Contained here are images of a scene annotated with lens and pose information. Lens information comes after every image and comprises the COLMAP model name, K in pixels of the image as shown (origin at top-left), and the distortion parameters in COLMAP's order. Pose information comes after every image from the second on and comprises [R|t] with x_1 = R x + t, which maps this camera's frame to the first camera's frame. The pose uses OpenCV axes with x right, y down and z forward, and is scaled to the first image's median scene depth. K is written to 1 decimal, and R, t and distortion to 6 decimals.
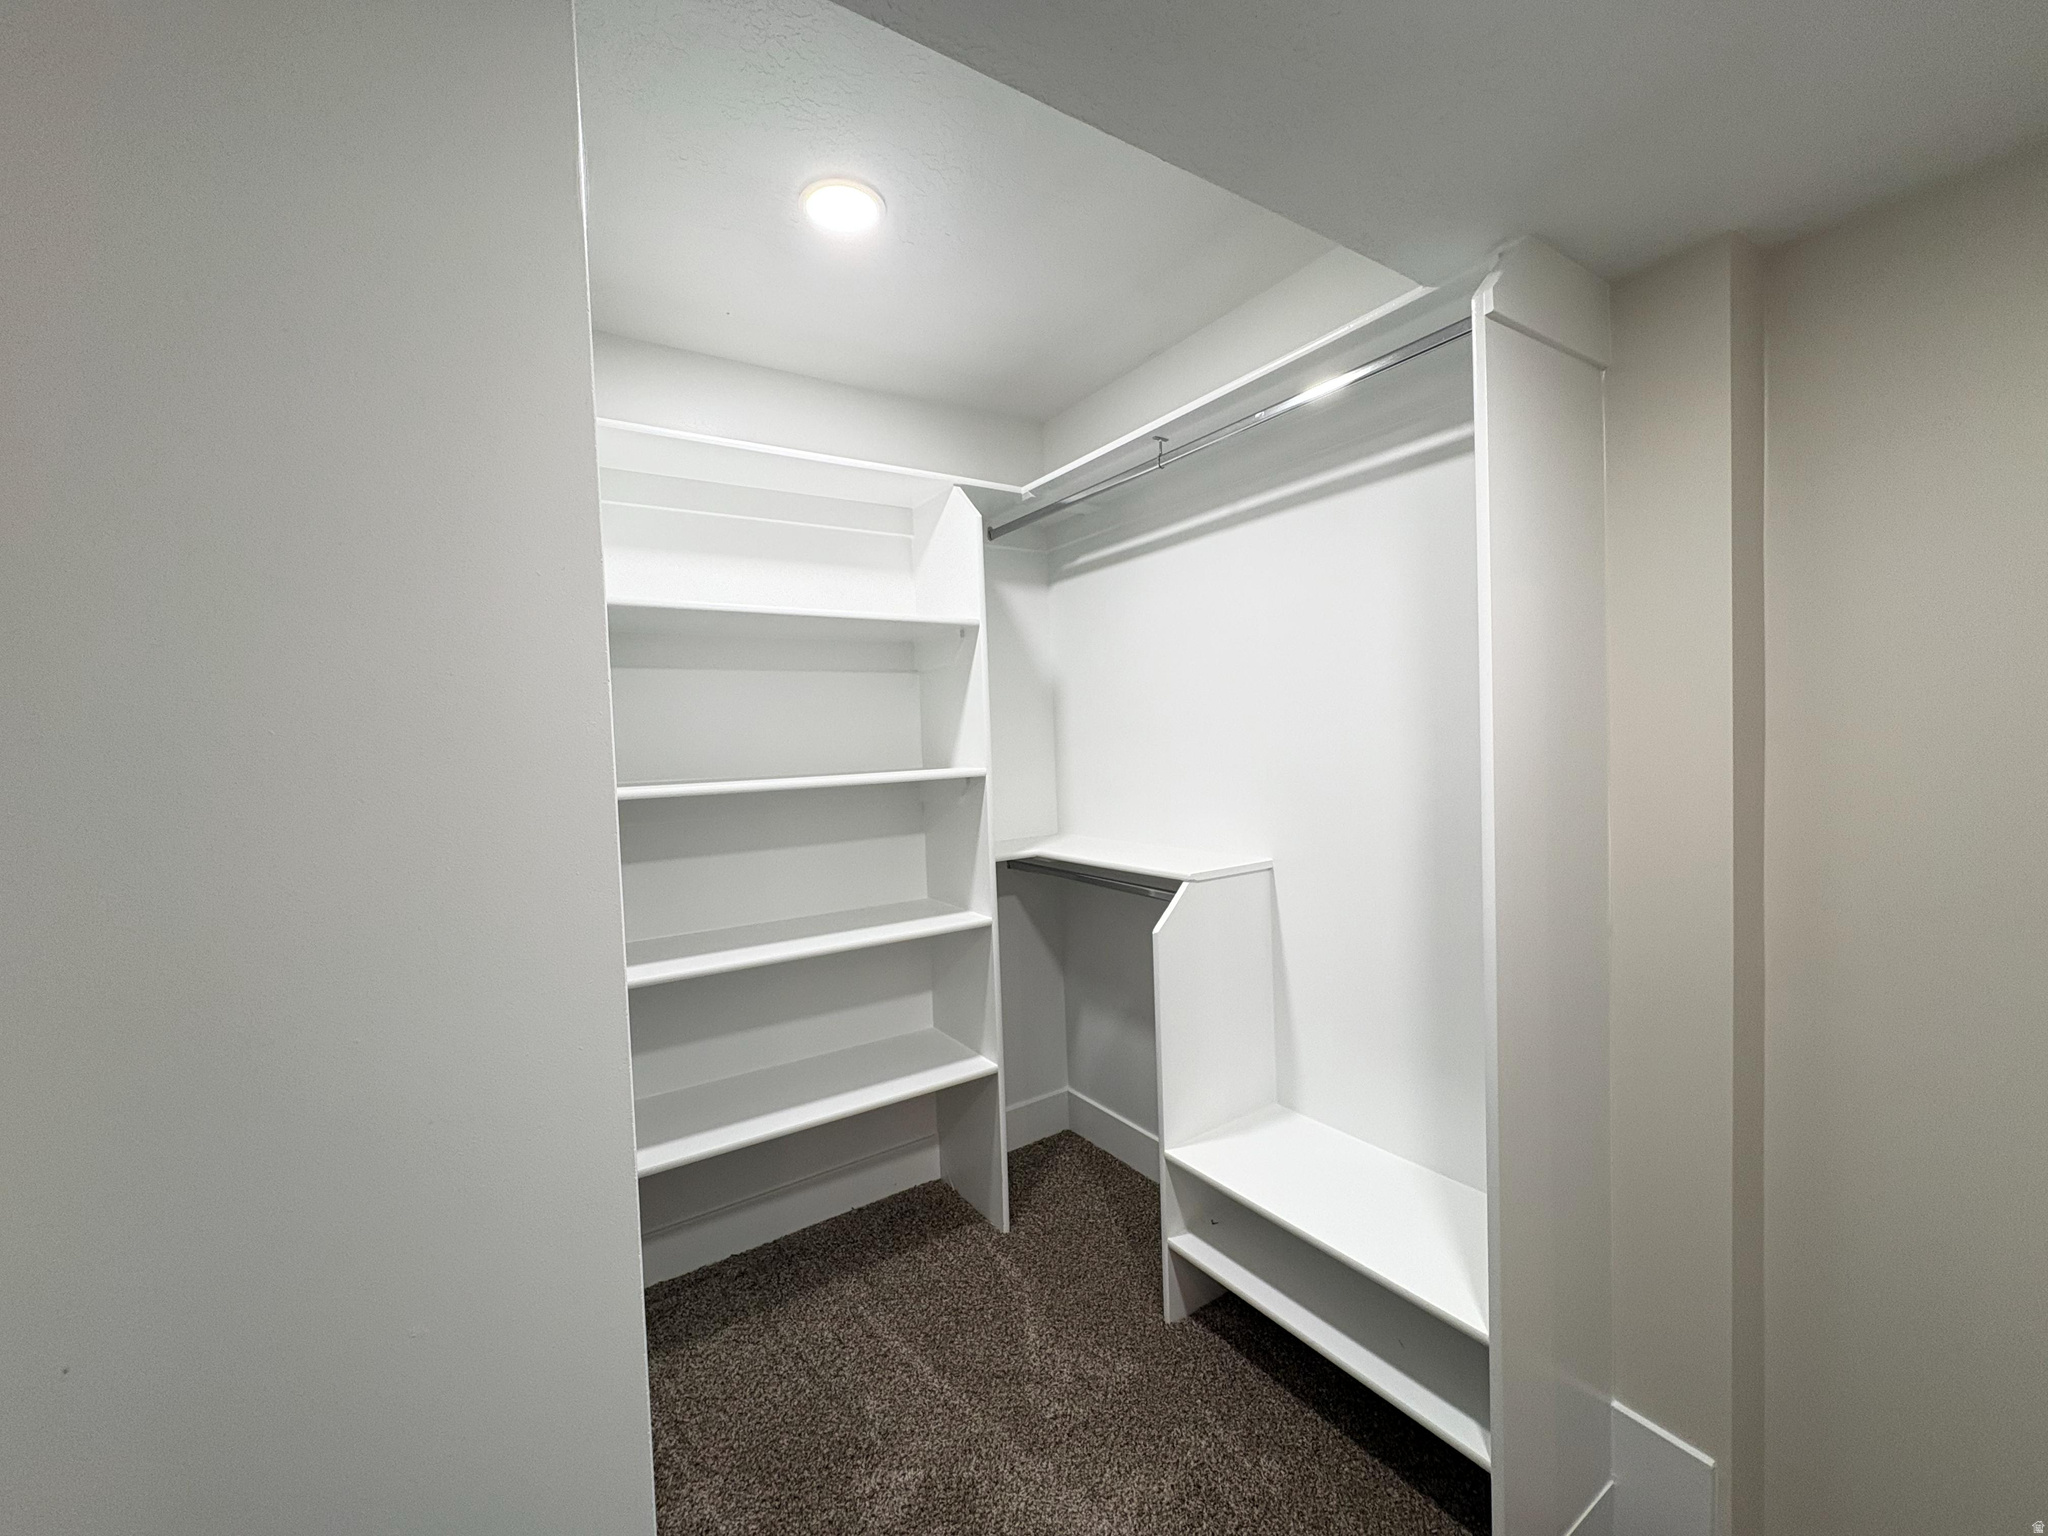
lens RADIAL K [[817.4, 0, 1022.7], [0, 817.4, 767.9], [0, 0, 1]] dist [-0.000959, -0.000005]
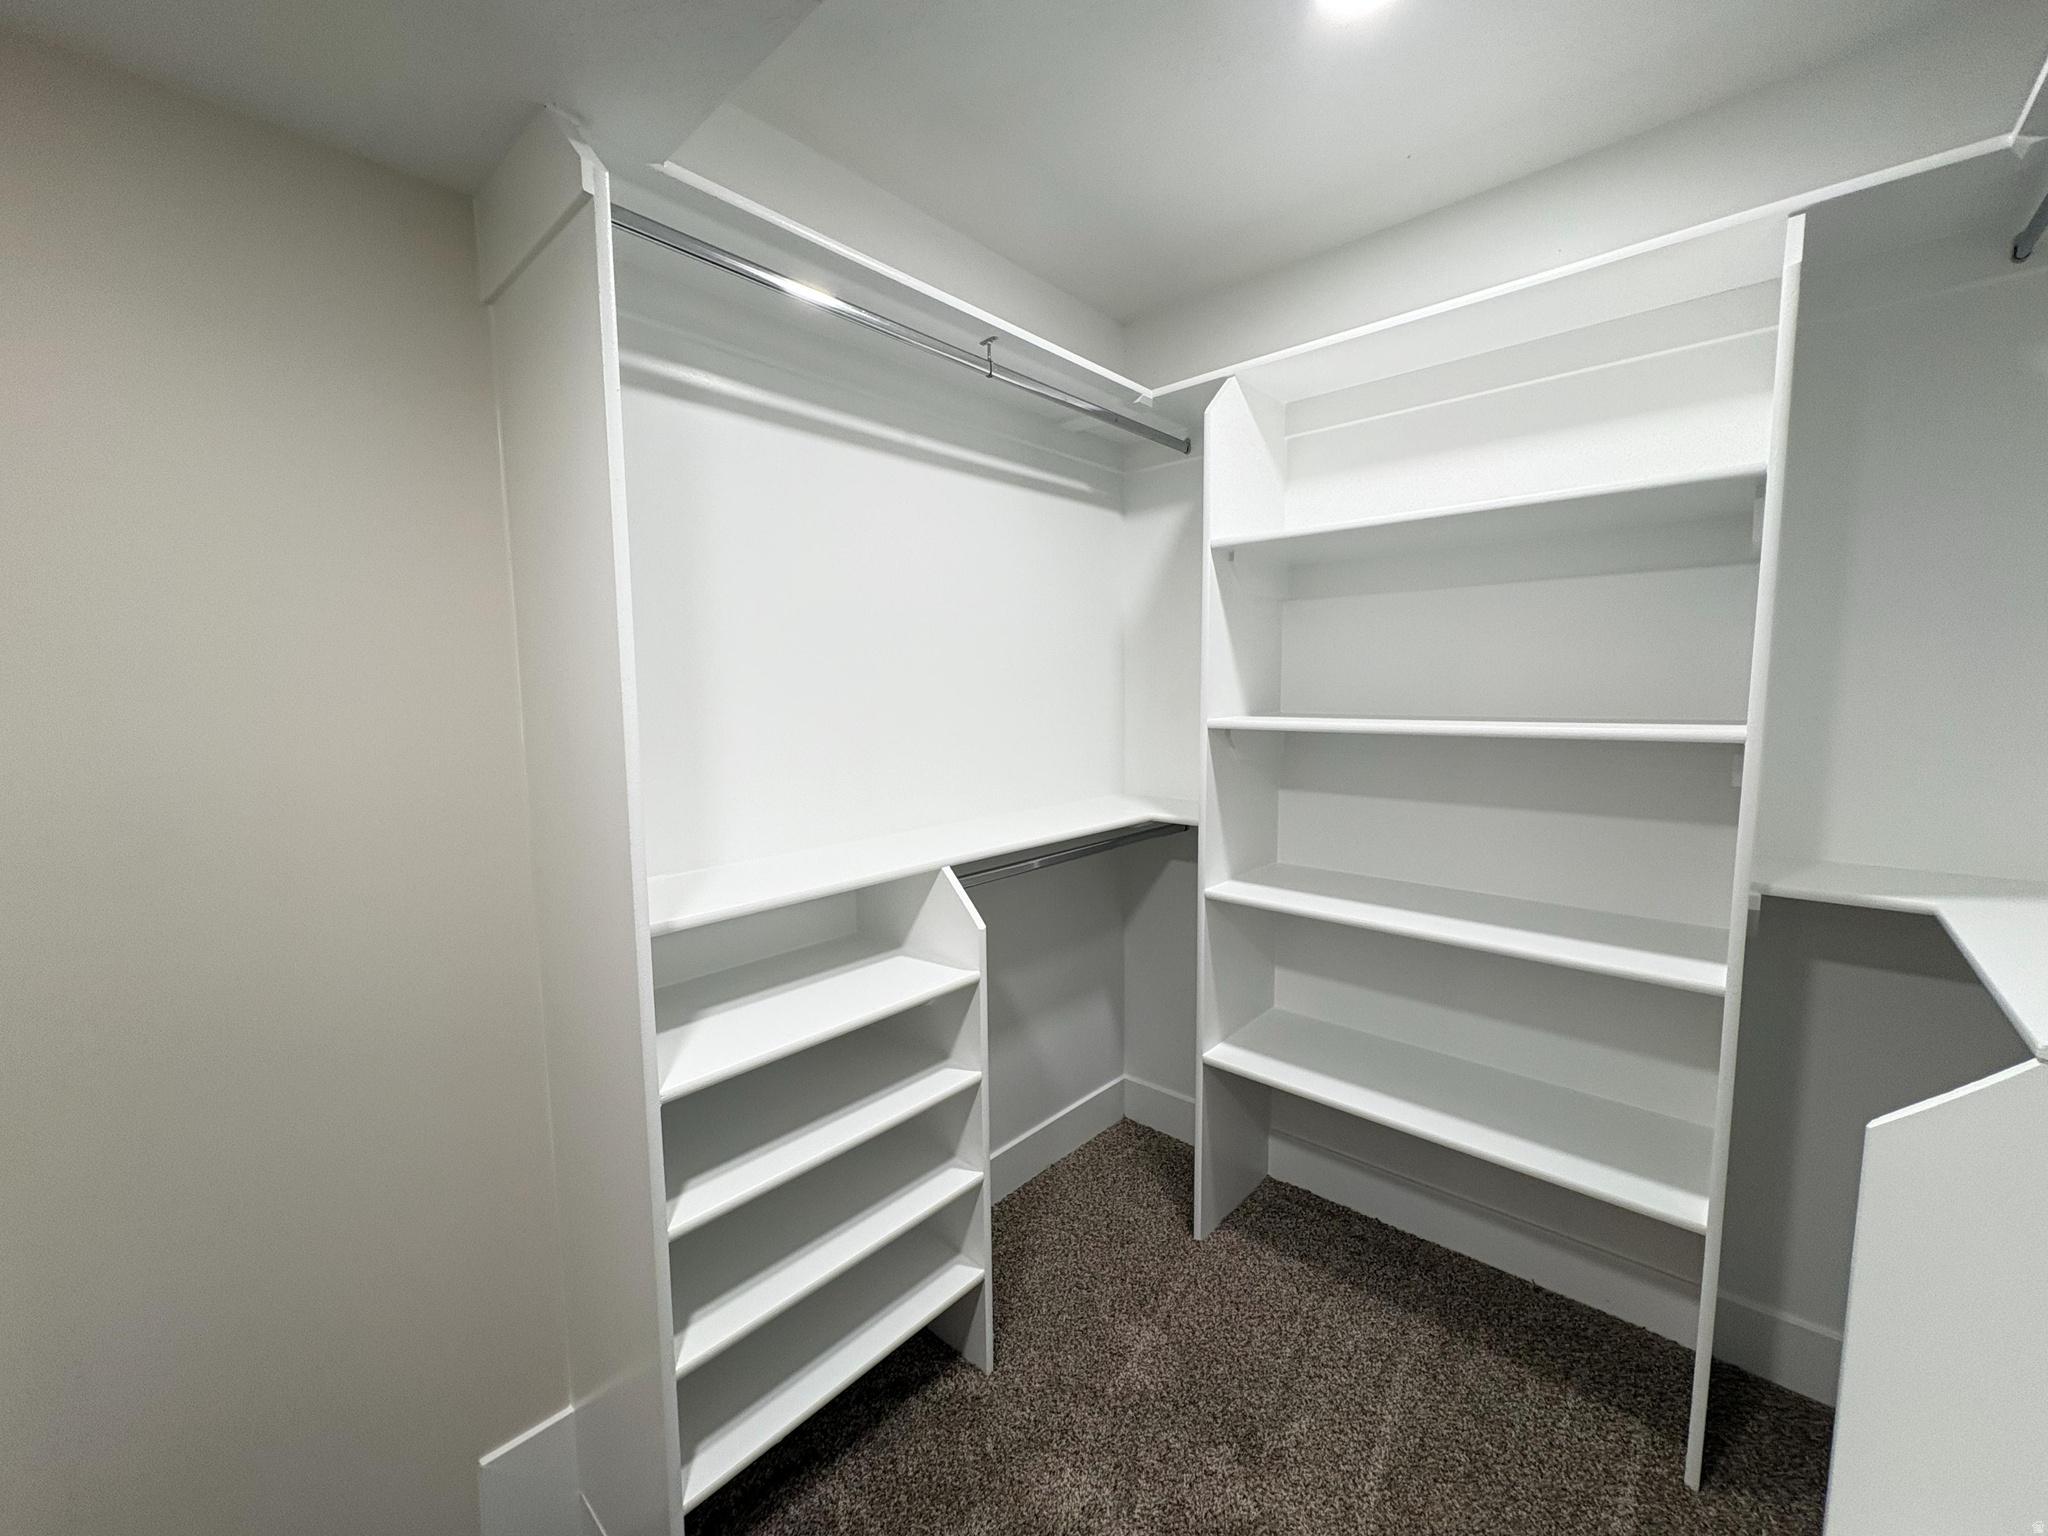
lens RADIAL K [[817.4, 0, 1023.5], [0, 817.4, 767.7], [0, 0, 1]] dist [-0.000959, -0.000005]
pose [[0.249318, 0.137424, -0.958622, 0.408128], [-0.033202, 0.990511, 0.133361, -0.036949], [0.967852, -0.001421, 0.251515, 0.395431]]
